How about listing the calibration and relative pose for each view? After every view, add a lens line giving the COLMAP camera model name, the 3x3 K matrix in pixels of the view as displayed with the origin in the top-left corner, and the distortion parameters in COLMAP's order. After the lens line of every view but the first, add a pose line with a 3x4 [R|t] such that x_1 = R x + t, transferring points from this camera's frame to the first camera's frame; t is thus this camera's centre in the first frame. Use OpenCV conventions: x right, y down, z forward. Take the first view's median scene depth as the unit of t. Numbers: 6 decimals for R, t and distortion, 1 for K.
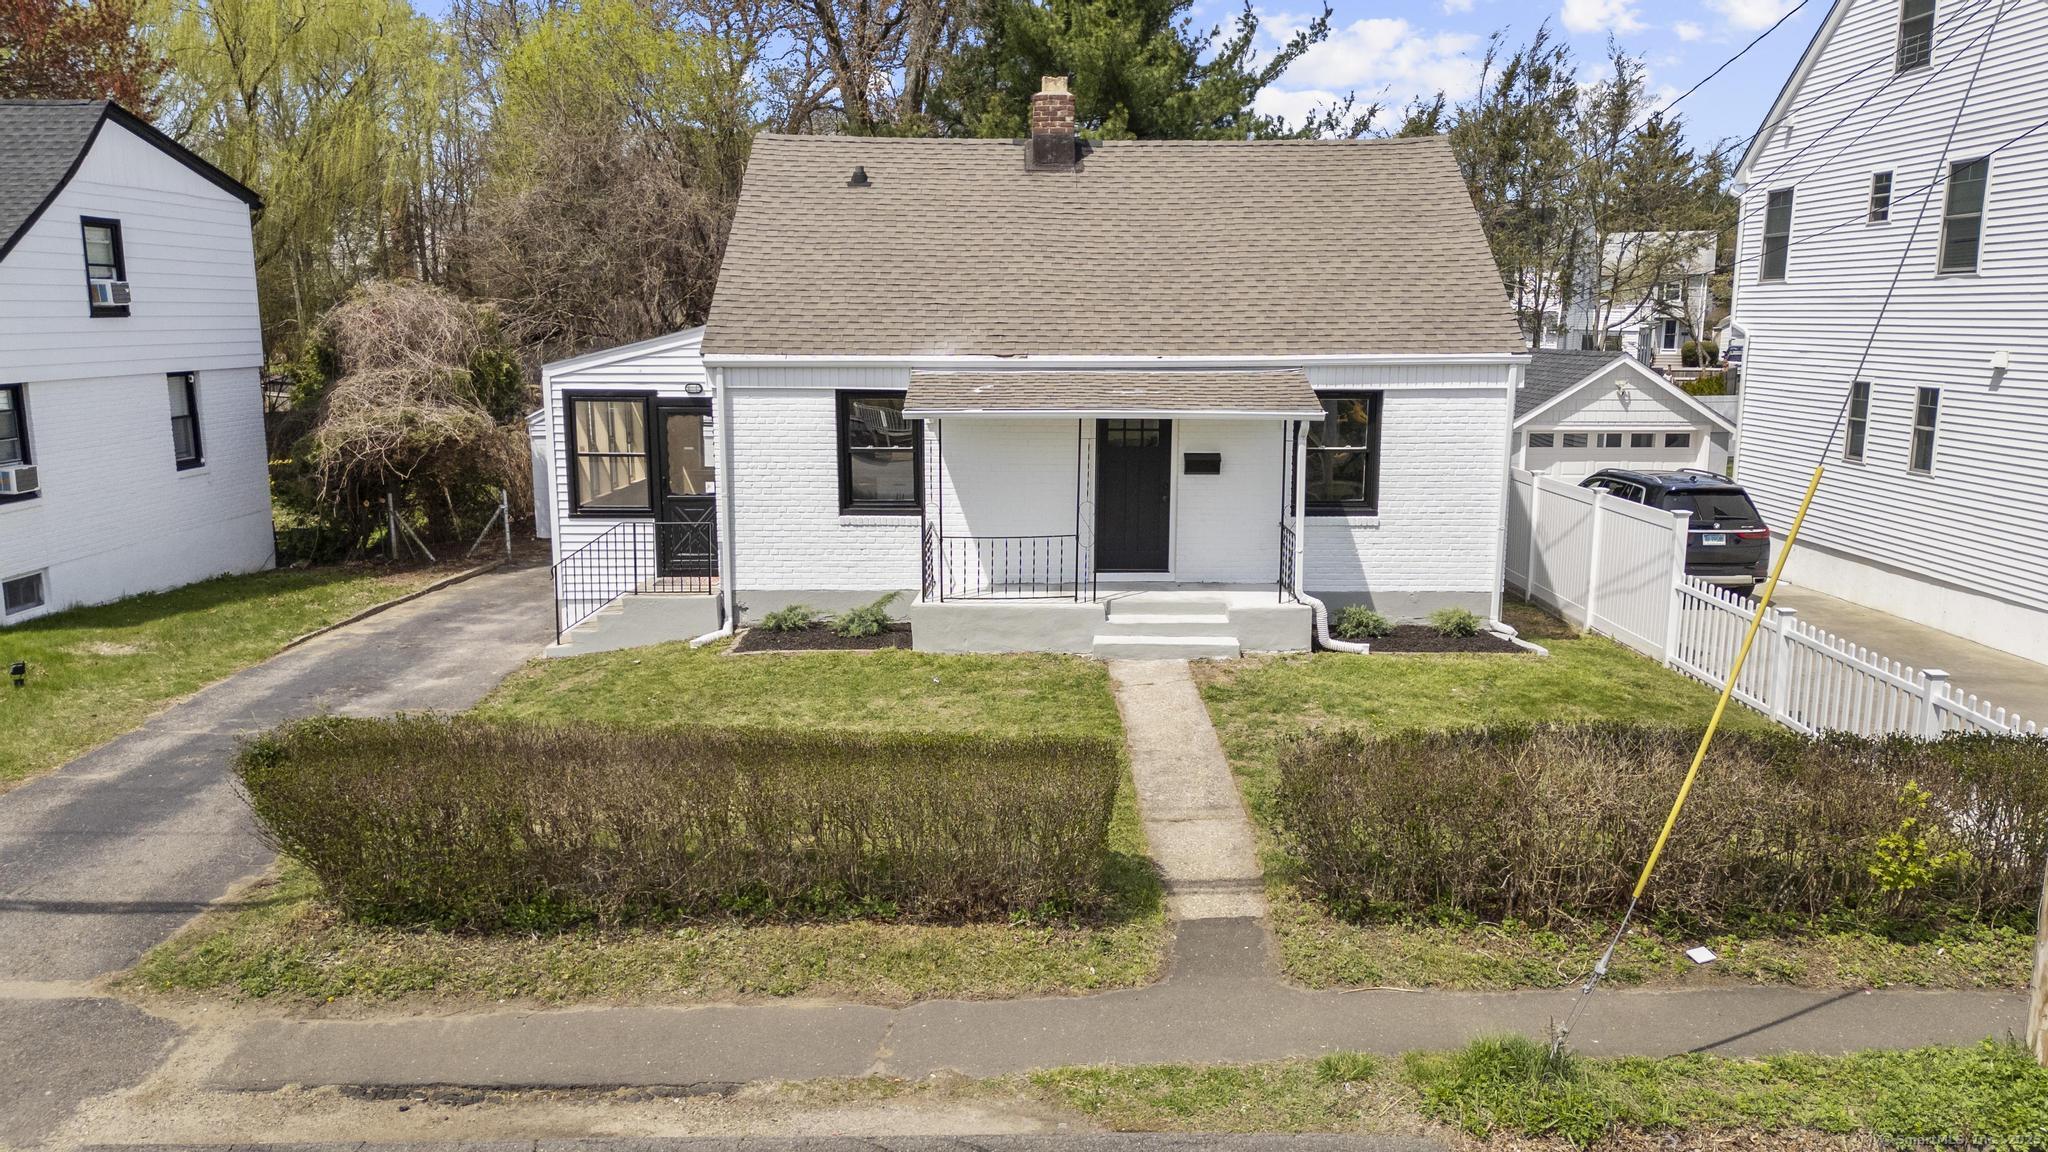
lens RADIAL K [[1483.6, 0, 1026.4], [0, 1483.6, 578.4], [0, 0, 1]] dist [0.029412, -0.005151]
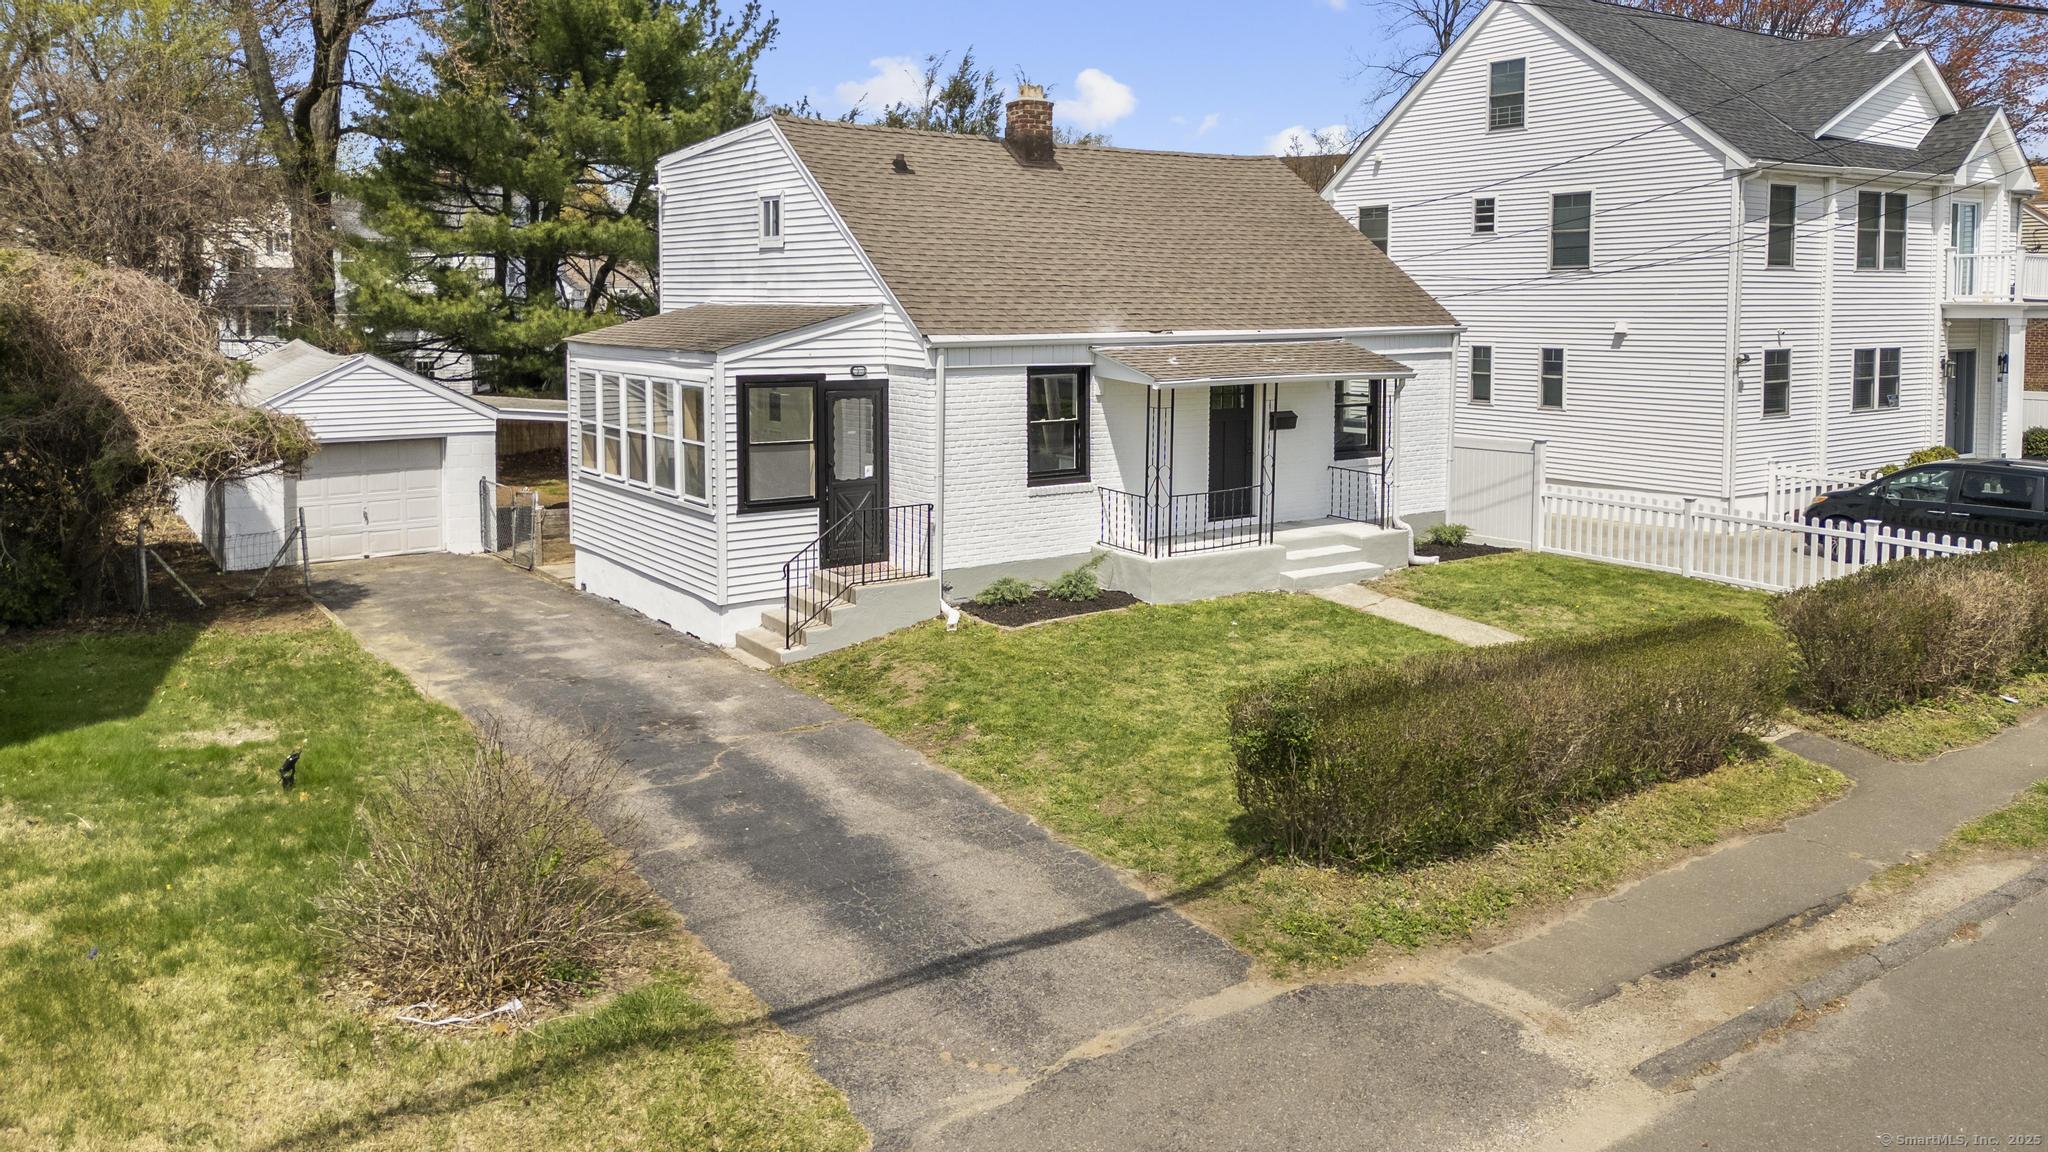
lens RADIAL K [[1483.6, 0, 1018.1], [0, 1483.6, 408.4], [0, 0, 1]] dist [0.029412, -0.005151]
pose [[0.826432, -0.043167, 0.561379, -0.709767], [0.102655, 0.991897, -0.074852, -0.020190], [-0.553599, 0.119488, 0.824167, 0.145571]]
